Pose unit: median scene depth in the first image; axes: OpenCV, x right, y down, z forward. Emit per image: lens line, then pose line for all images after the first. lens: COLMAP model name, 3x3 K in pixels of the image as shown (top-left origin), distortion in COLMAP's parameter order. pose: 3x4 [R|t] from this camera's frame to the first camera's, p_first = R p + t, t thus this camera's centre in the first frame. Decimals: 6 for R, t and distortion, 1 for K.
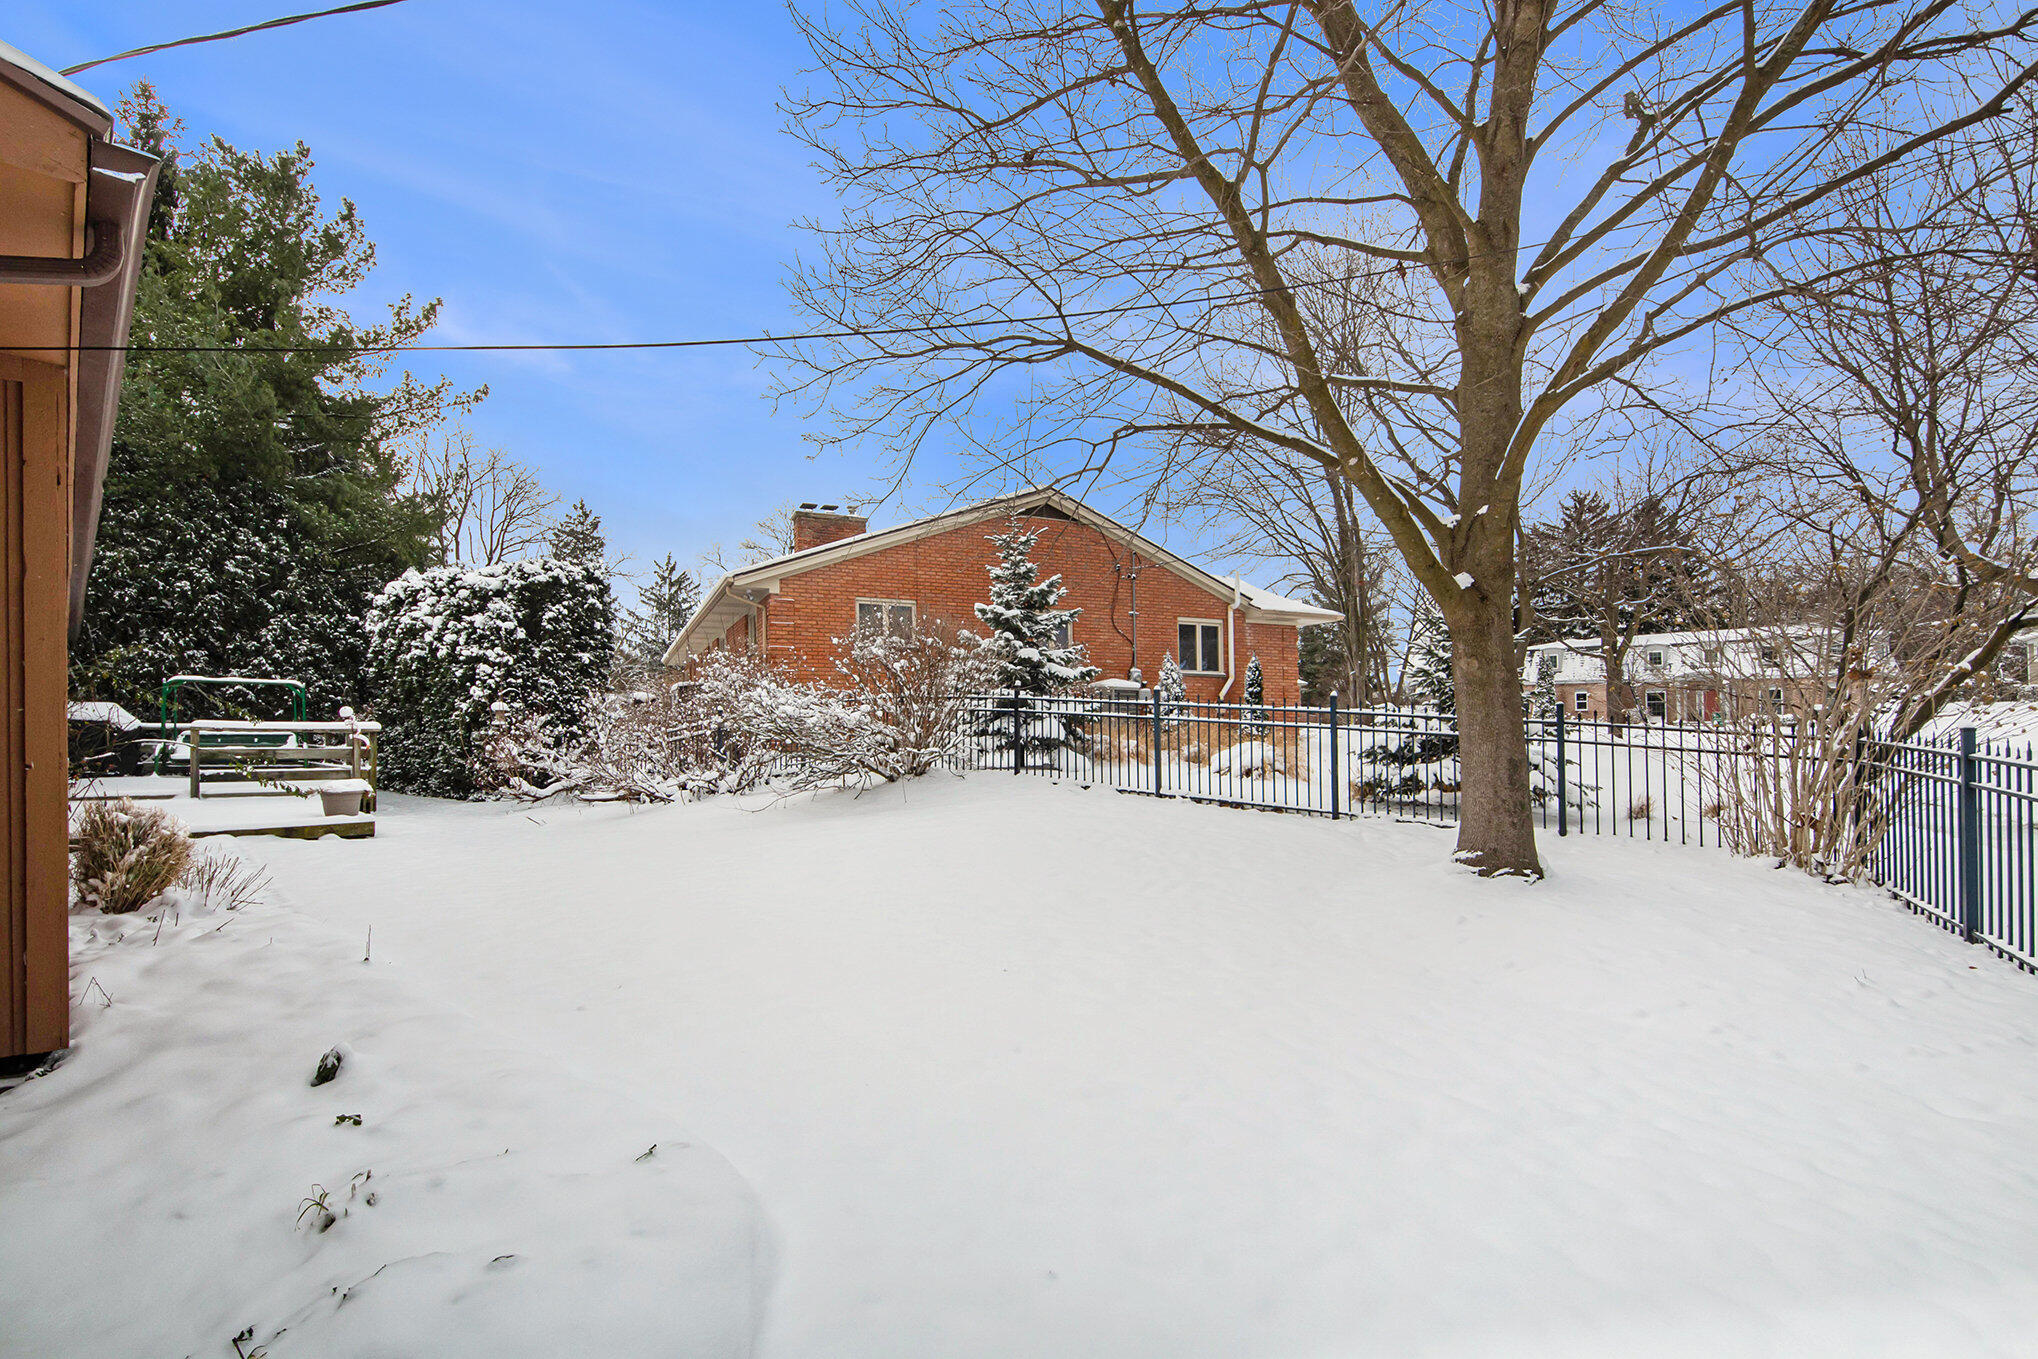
lens RADIAL K [[943.6, 0, 1020.4], [0, 943.6, 709.3], [0, 0, 1]] dist [0.001492, -0.000232]
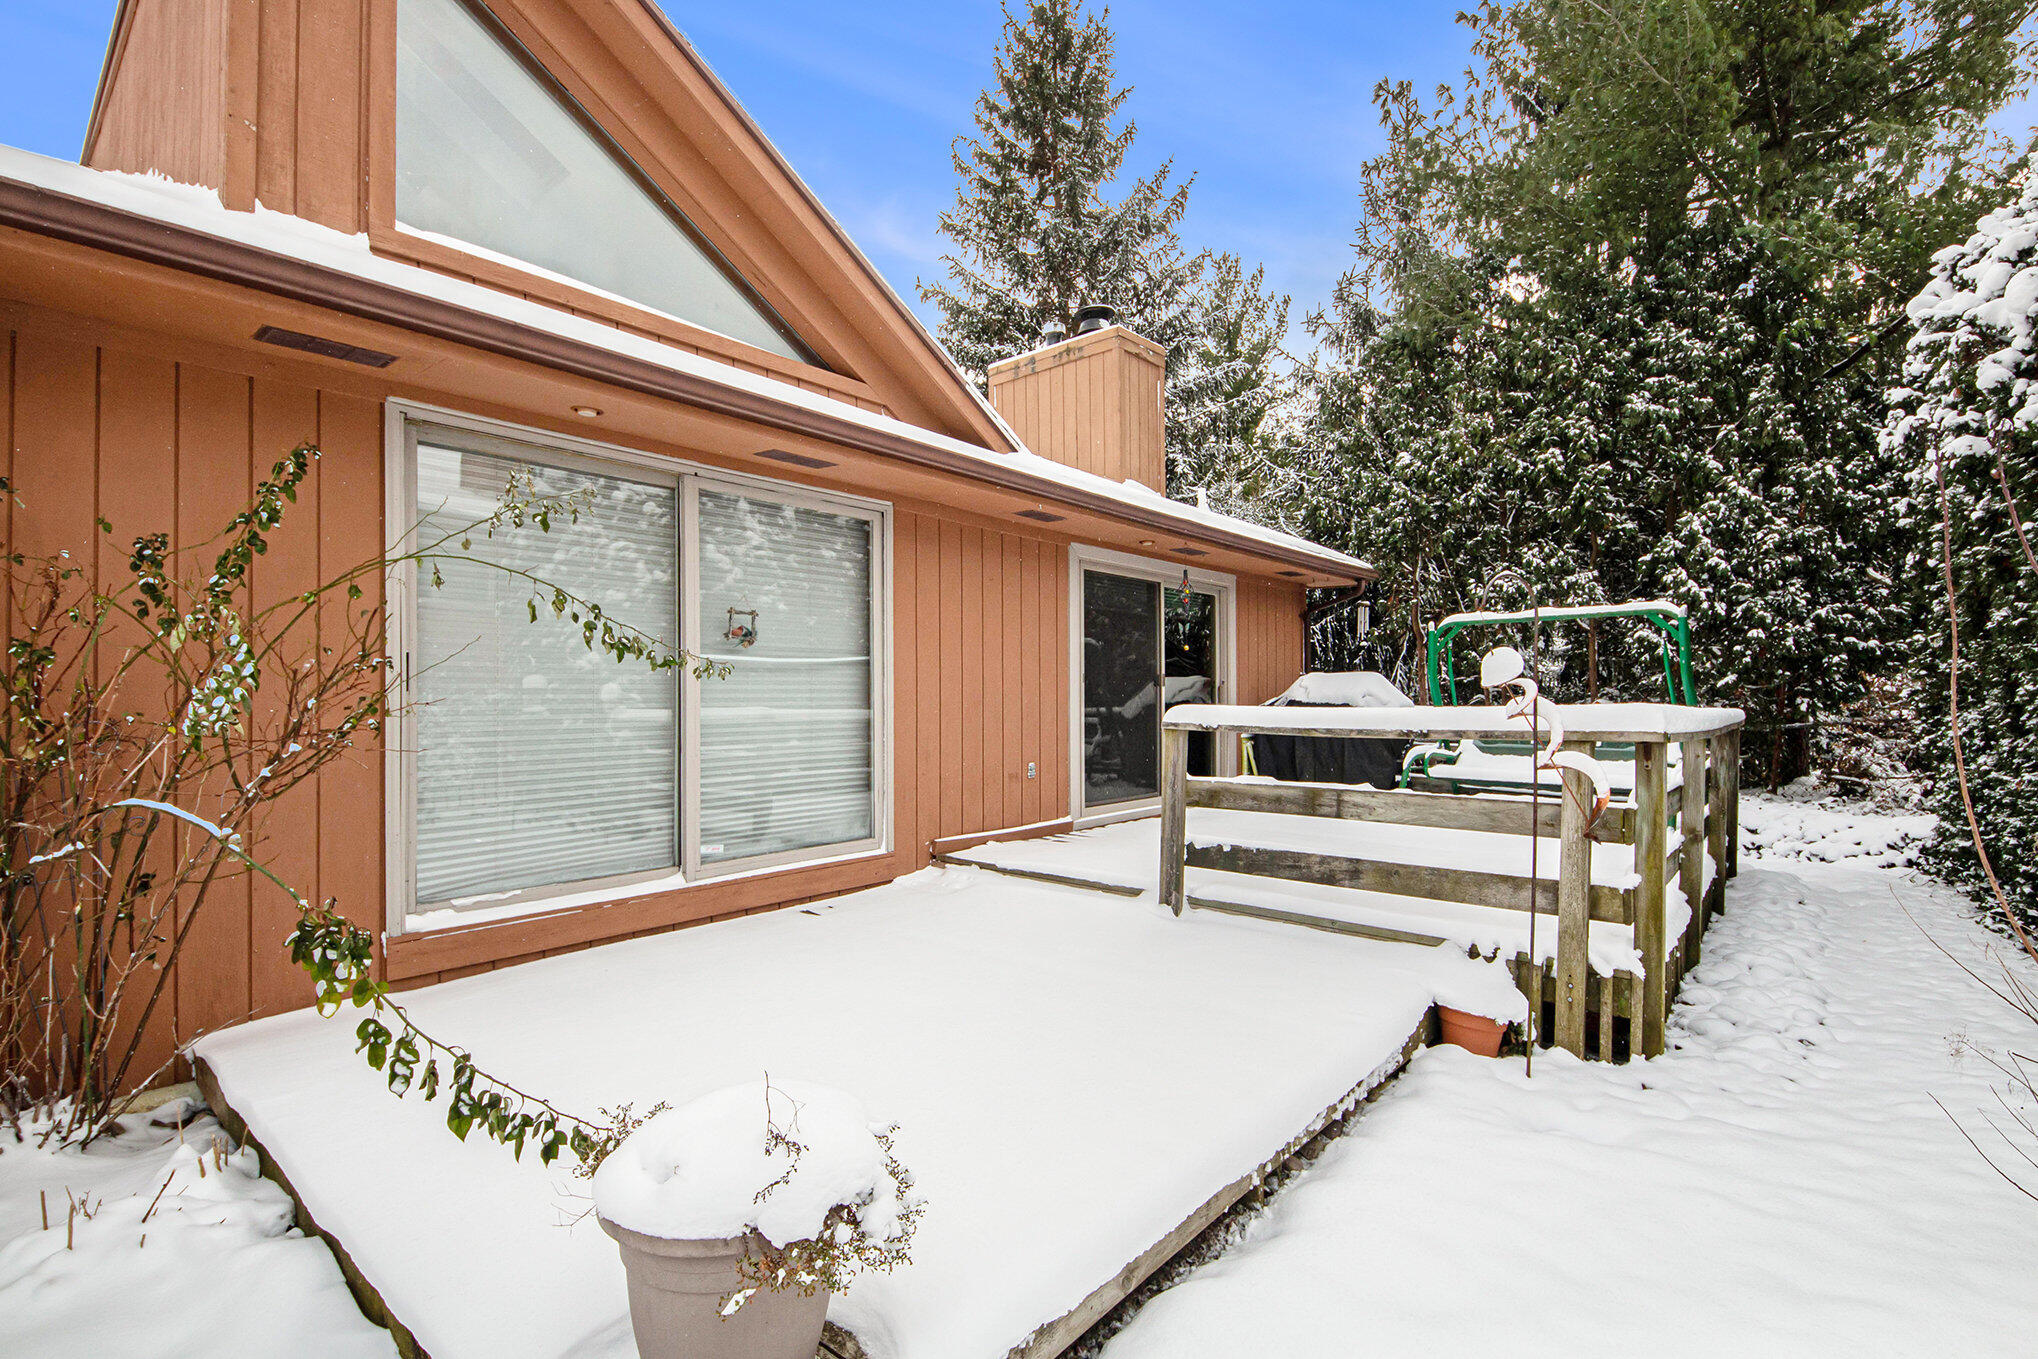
lens RADIAL K [[943.6, 0, 1020.4], [0, 943.6, 709.3], [0, 0, 1]] dist [0.001492, -0.000232]
pose [[0.052131, 0.000835, -0.998640, -0.382105], [0.024410, 0.999700, 0.002110, 0.008349], [0.998342, -0.024487, 0.052095, 0.717598]]
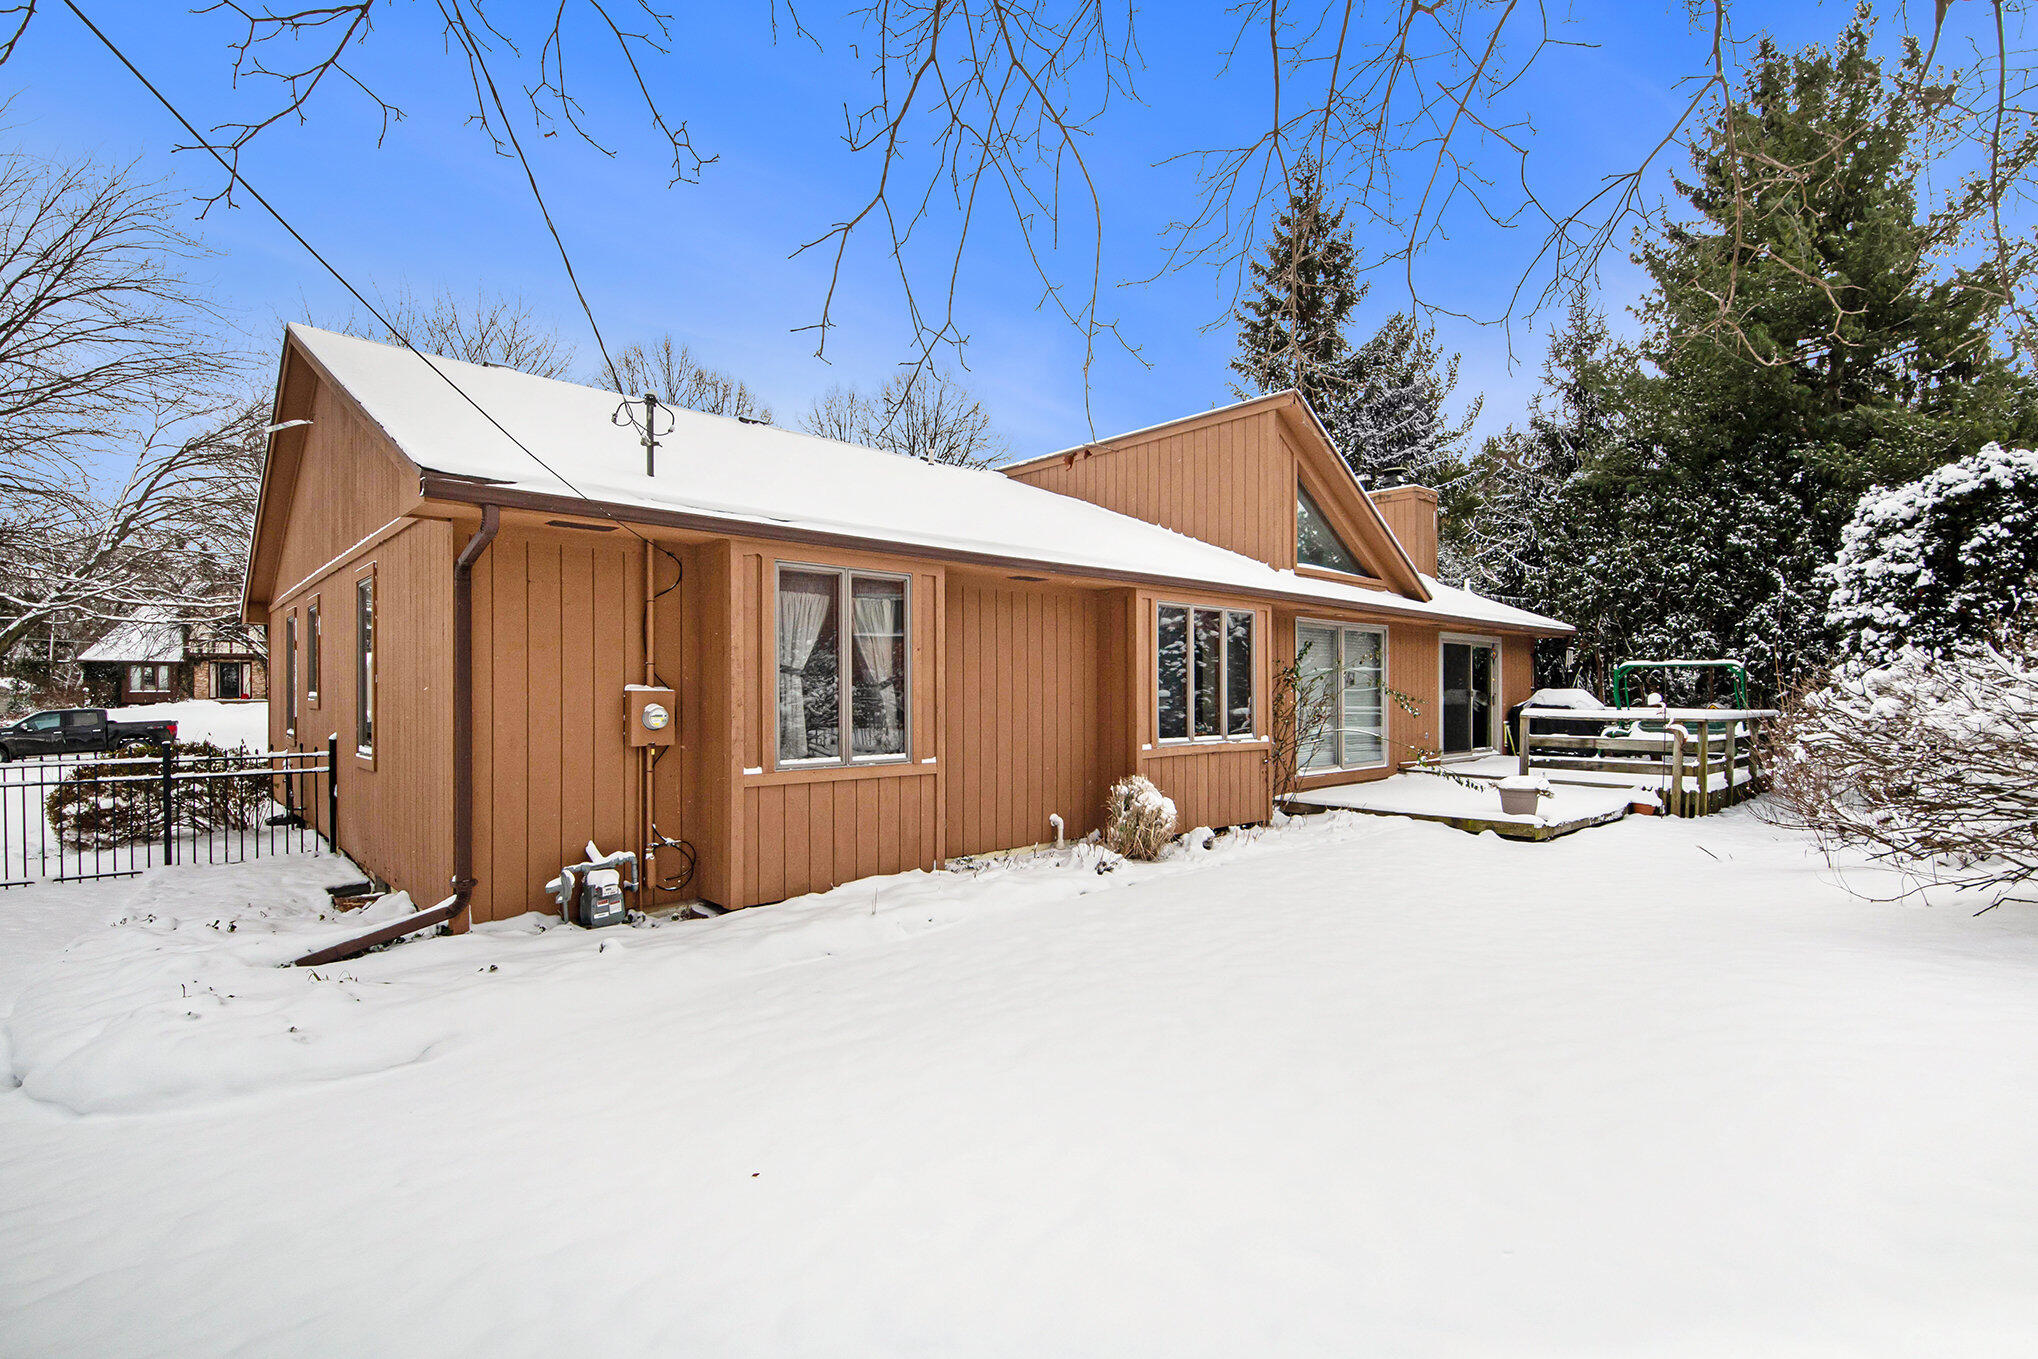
lens RADIAL K [[975.1, 0, 999.4], [0, 975.1, 691.7], [0, 0, 1]] dist [-0.000813, -0.000486]
pose [[-0.068366, -0.007960, -0.997629, 0.199844], [0.021563, 0.999723, -0.009455, -0.007291], [0.997427, -0.022159, -0.068175, 0.383270]]
